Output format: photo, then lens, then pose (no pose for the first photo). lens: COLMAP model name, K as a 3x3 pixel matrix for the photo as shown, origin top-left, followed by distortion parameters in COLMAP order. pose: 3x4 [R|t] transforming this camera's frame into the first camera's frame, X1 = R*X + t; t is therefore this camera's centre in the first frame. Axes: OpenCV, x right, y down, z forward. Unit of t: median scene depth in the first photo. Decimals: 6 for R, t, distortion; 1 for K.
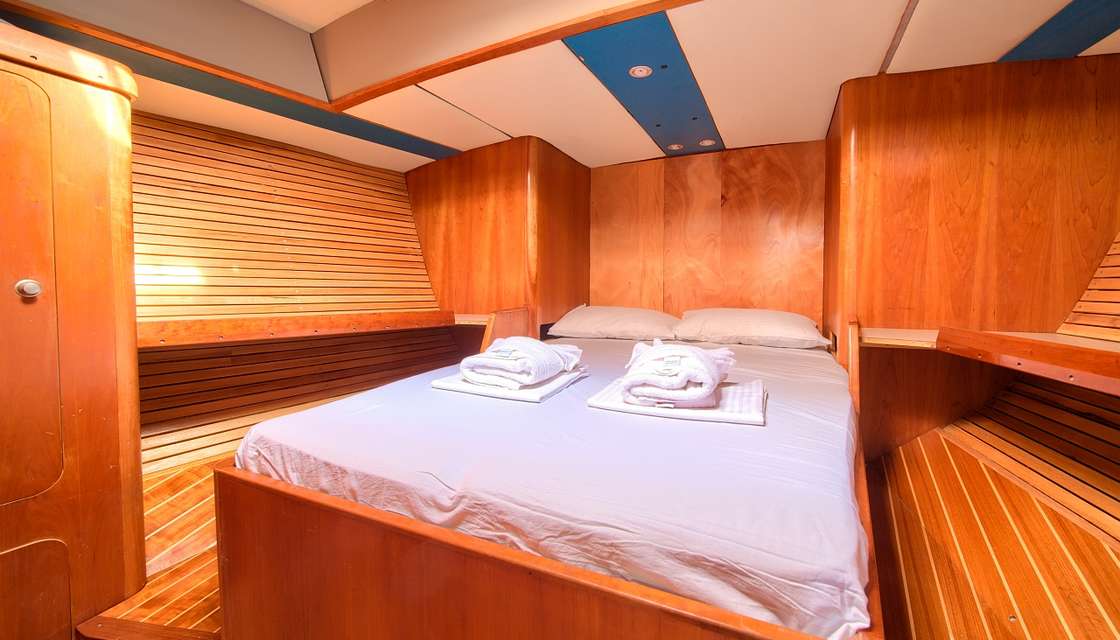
lens RADIAL K [[415.9, 0, 563.1], [0, 415.9, 287.6], [0, 0, 1]] dist [-0.008506, 0.000095]
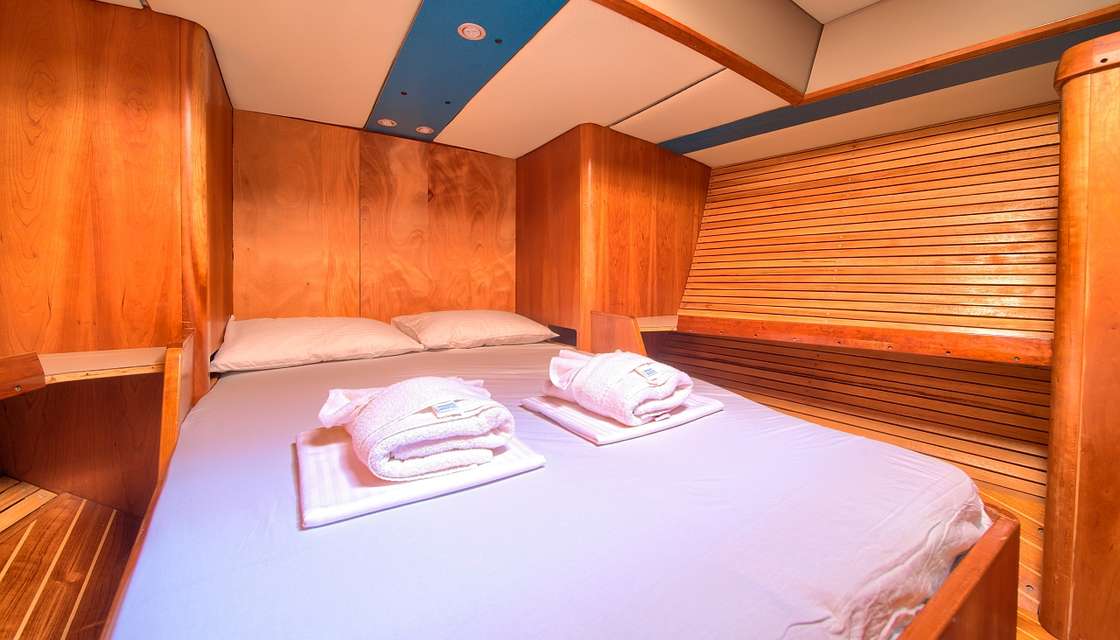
lens RADIAL K [[415.9, 0, 563.1], [0, 415.9, 287.6], [0, 0, 1]] dist [-0.008506, 0.000095]
pose [[0.528877, -0.008799, 0.848653, -0.270529], [0.003175, 0.999960, 0.008390, -0.009934], [-0.848693, -0.001743, 0.528884, 0.267026]]
